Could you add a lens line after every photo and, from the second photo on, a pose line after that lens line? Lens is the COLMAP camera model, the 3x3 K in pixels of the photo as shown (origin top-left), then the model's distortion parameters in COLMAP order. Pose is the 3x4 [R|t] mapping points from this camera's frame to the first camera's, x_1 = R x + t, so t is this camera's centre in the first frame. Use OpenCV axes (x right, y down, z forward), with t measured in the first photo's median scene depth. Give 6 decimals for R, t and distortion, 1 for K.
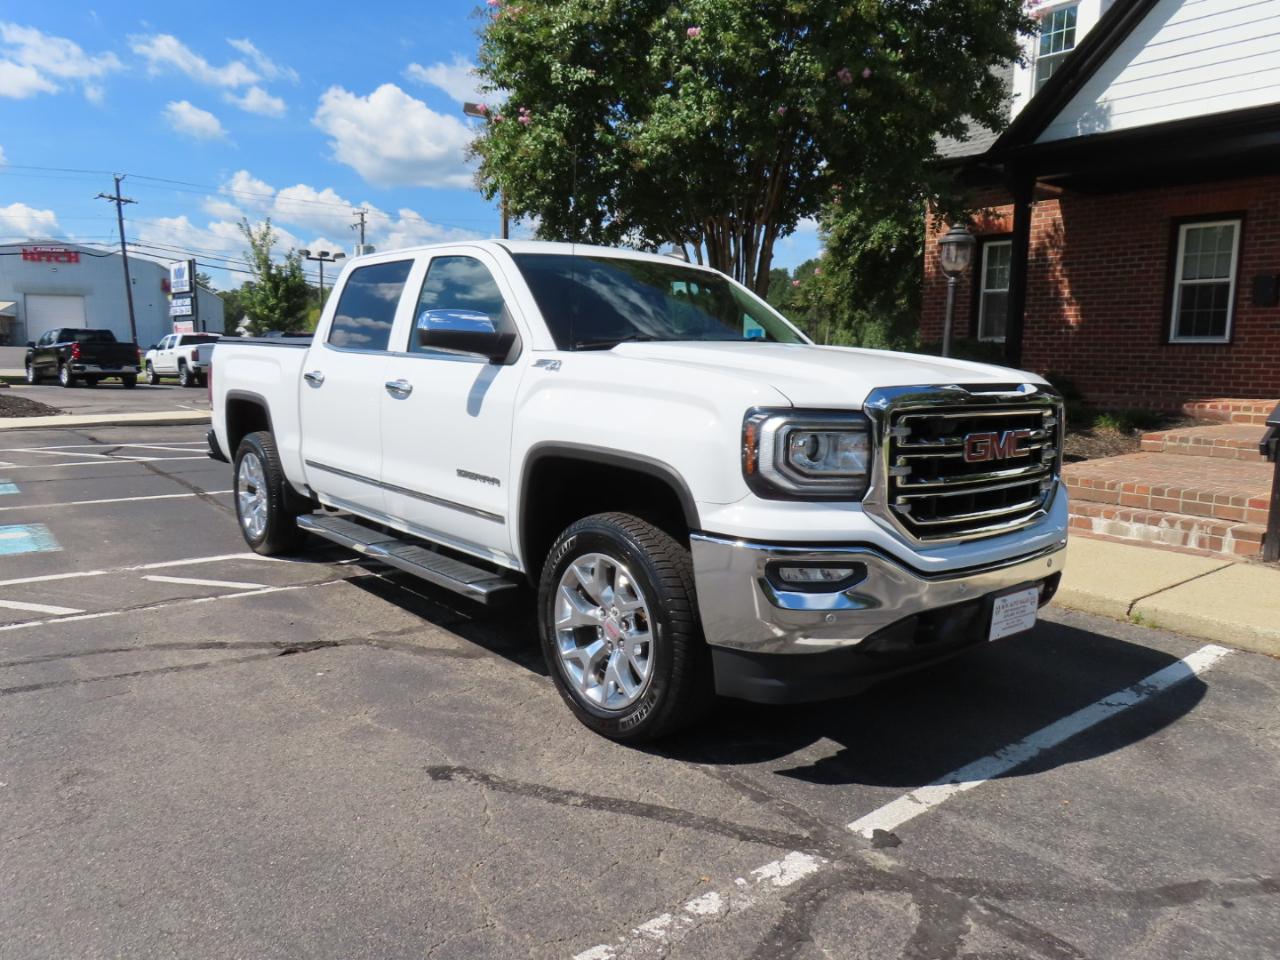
lens RADIAL K [[917.3, 0, 645.4], [0, 917.3, 481.6], [0, 0, 1]] dist [-0.010045, 0.005387]
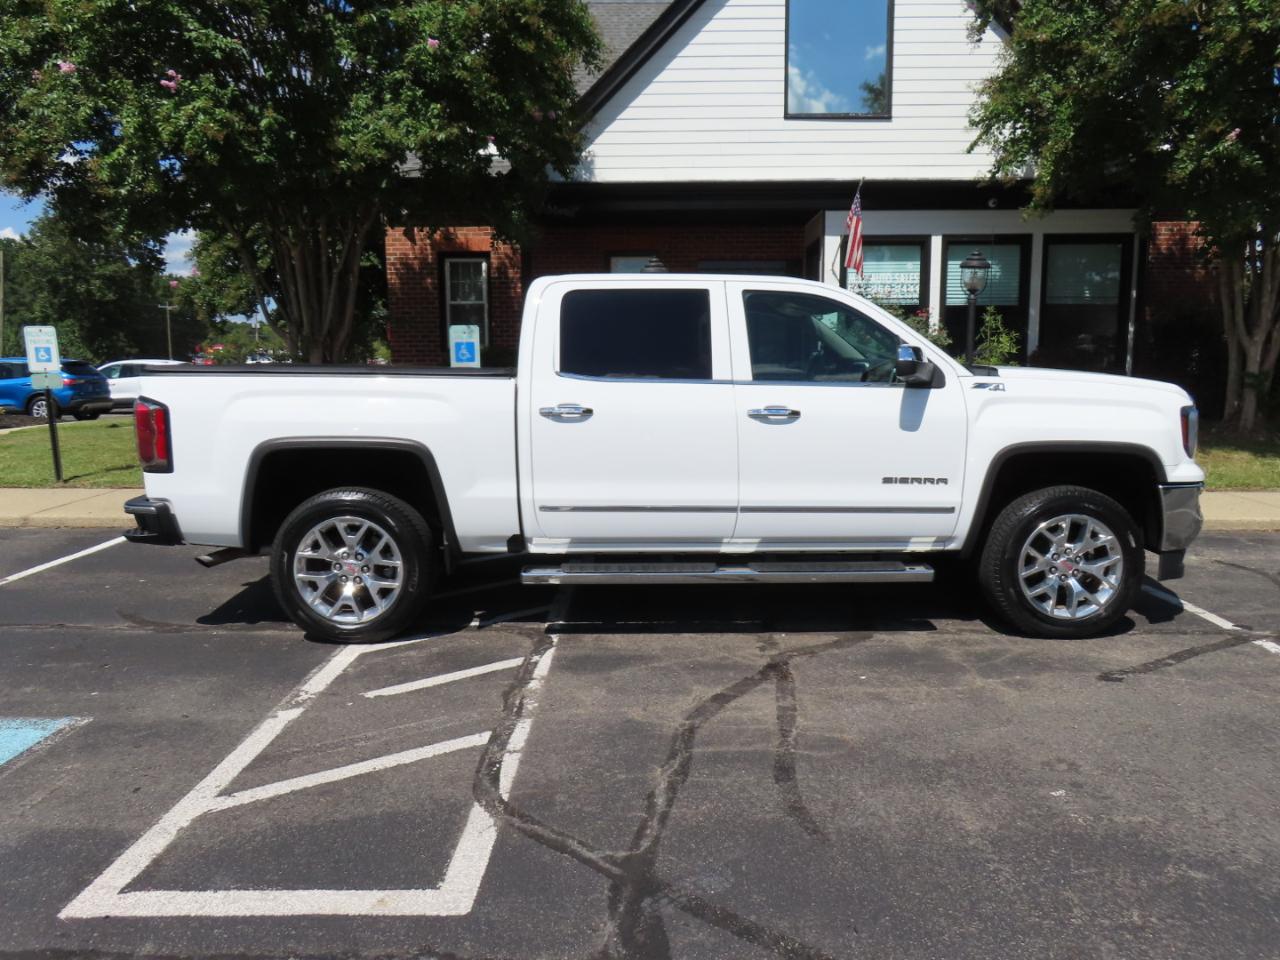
lens RADIAL K [[917.3, 0, 641.6], [0, 917.3, 480.8], [0, 0, 1]] dist [-0.010045, 0.005387]
pose [[0.636836, -0.120958, 0.761452, -1.204659], [0.120661, 0.991083, 0.056521, -0.105371], [-0.761499, 0.055883, 0.645753, 0.436970]]
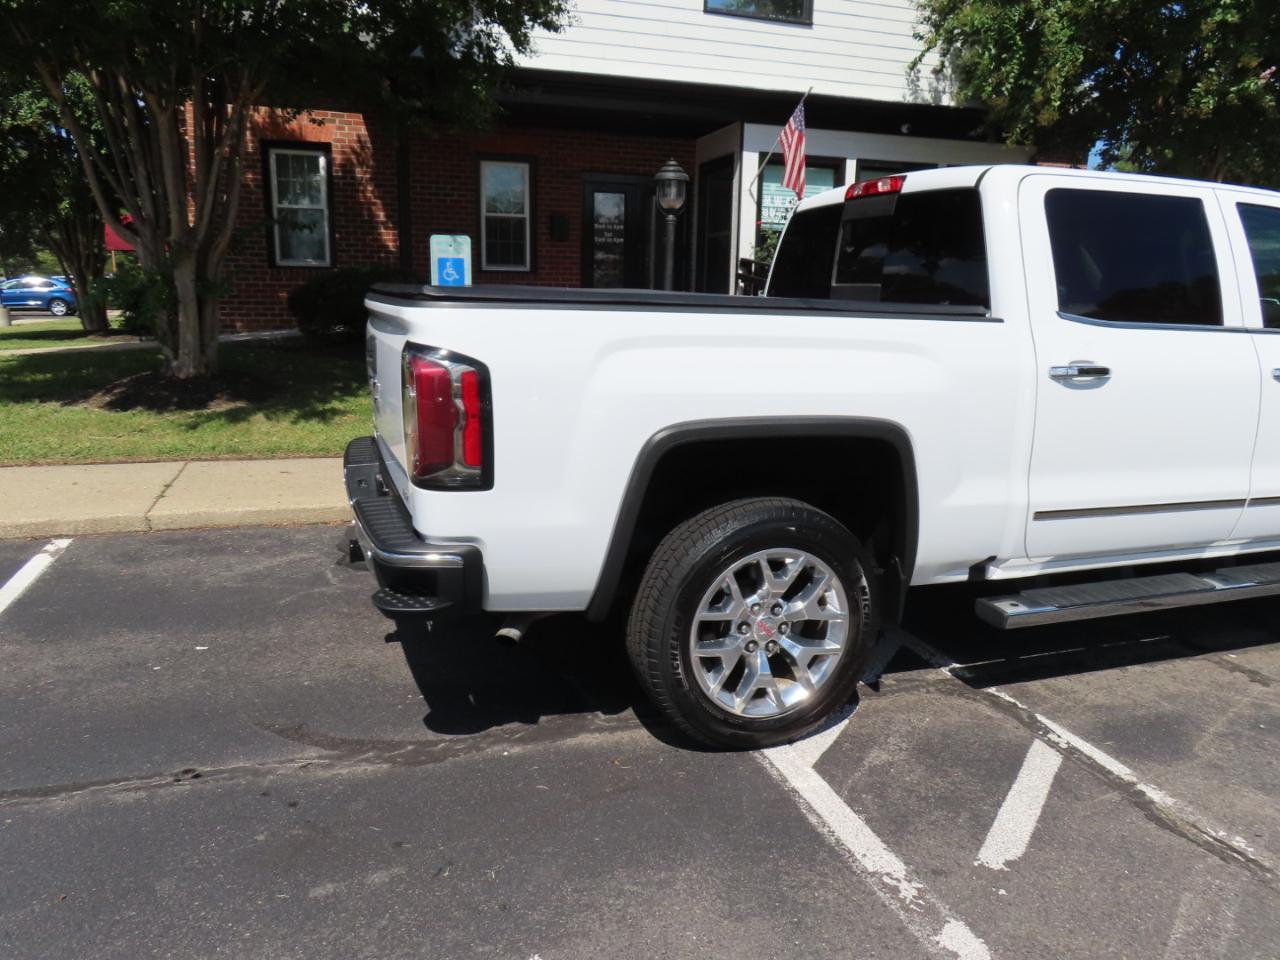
lens RADIAL K [[917.3, 0, 643.4], [0, 917.3, 478.5], [0, 0, 1]] dist [-0.010045, 0.005387]
pose [[0.359575, -0.201006, 0.911210, -1.229341], [0.114269, 0.978659, 0.170793, -0.216447], [-0.926093, 0.042710, 0.374869, 1.246725]]
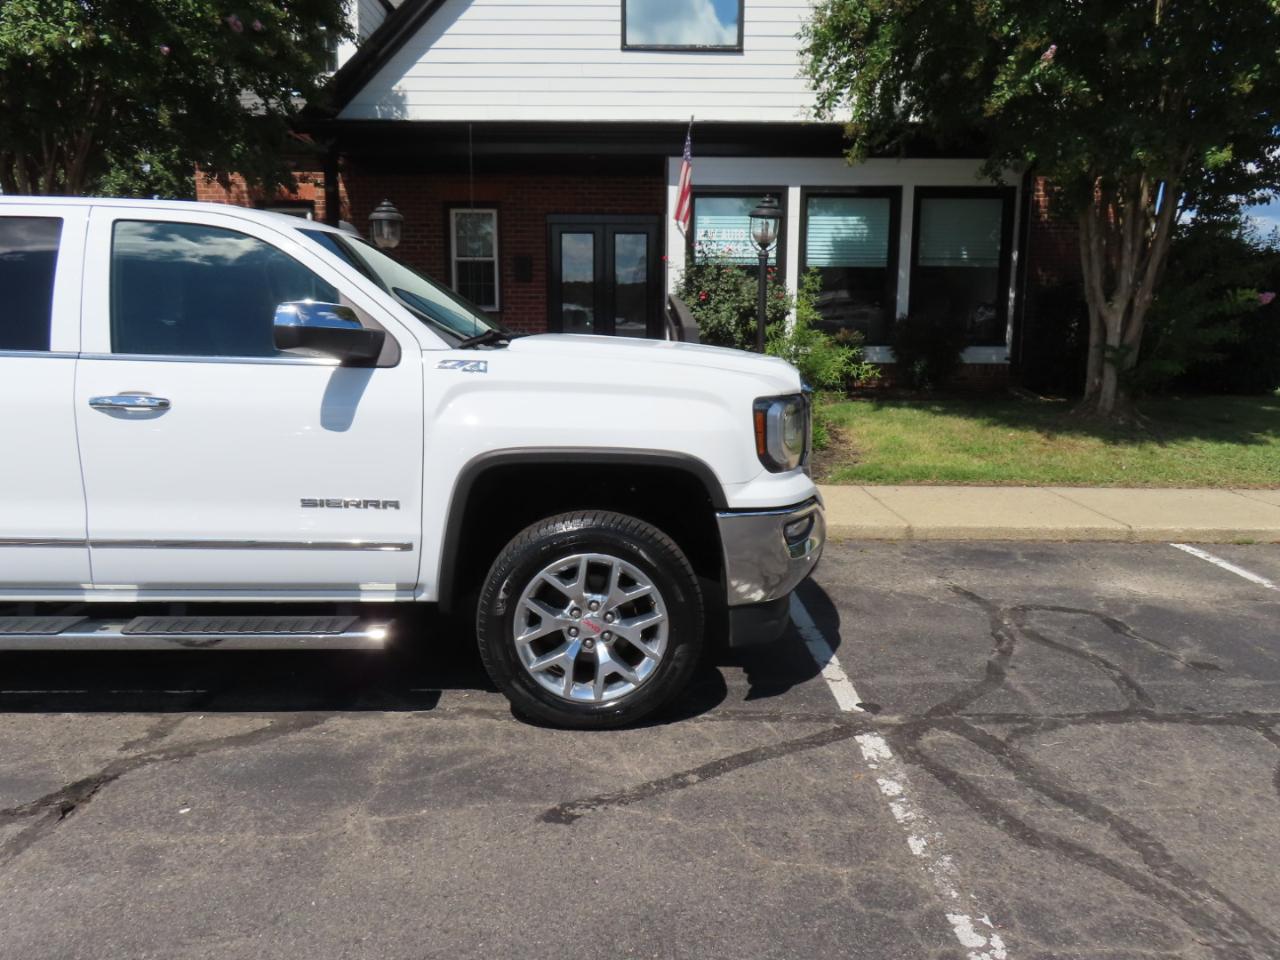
lens RADIAL K [[917.3, 0, 641.8], [0, 917.3, 479.4], [0, 0, 1]] dist [-0.010045, 0.005387]
pose [[0.629613, -0.142469, 0.763735, -0.580078], [0.111080, 0.989450, 0.093001, -0.066412], [-0.768927, 0.026281, 0.638796, 0.236702]]
